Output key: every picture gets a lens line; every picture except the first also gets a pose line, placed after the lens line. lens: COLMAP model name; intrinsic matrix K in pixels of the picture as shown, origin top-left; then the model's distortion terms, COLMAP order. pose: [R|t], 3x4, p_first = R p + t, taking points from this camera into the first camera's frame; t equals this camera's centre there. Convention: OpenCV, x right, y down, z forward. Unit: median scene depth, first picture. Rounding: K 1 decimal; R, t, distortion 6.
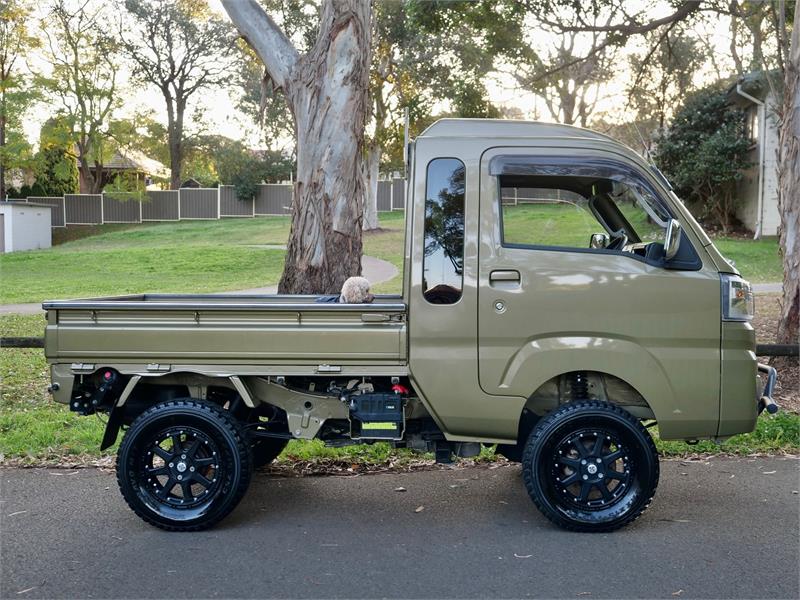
lens RADIAL K [[878.9, 0, 411.2], [0, 878.9, 304.6], [0, 0, 1]] dist [0.026790, 0.000000]
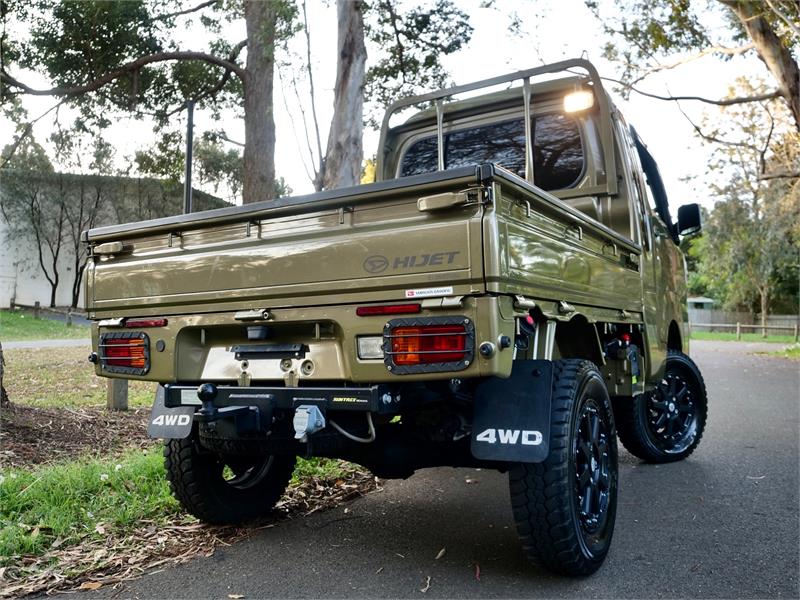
lens RADIAL K [[657.9, 0, 400.0], [0, 657.9, 298.0], [0, 0, 1]] dist [0.019077, -0.009564]
pose [[0.495740, 0.045783, 0.867263, -0.515374], [0.053326, 0.995121, -0.083014, 0.067057], [-0.866832, 0.087401, 0.490880, 0.608358]]
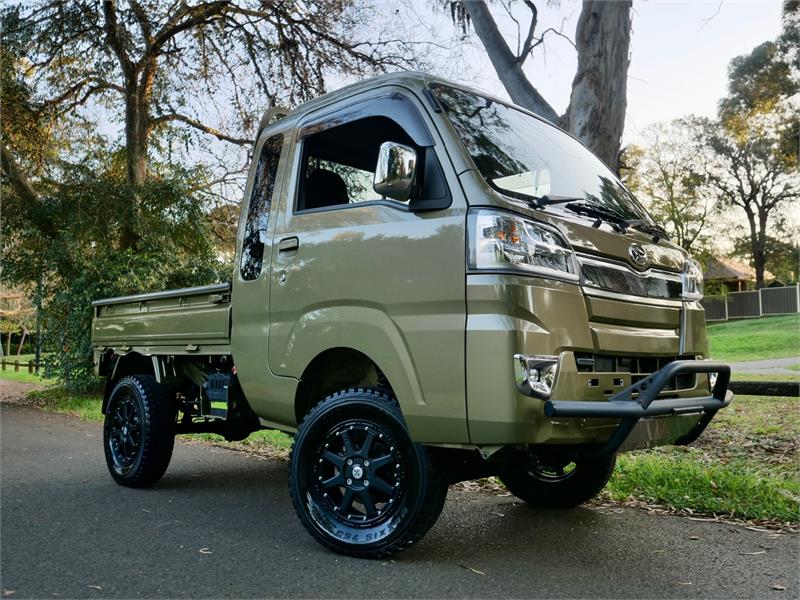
lens RADIAL K [[689.6, 0, 402.9], [0, 689.6, 301.9], [0, 0, 1]] dist [0.017184, 0.001320]
pose [[0.710966, -0.055075, -0.701066, 0.475840], [-0.036401, 0.992710, -0.114901, 0.072278], [0.702284, 0.107210, 0.703778, 0.400835]]
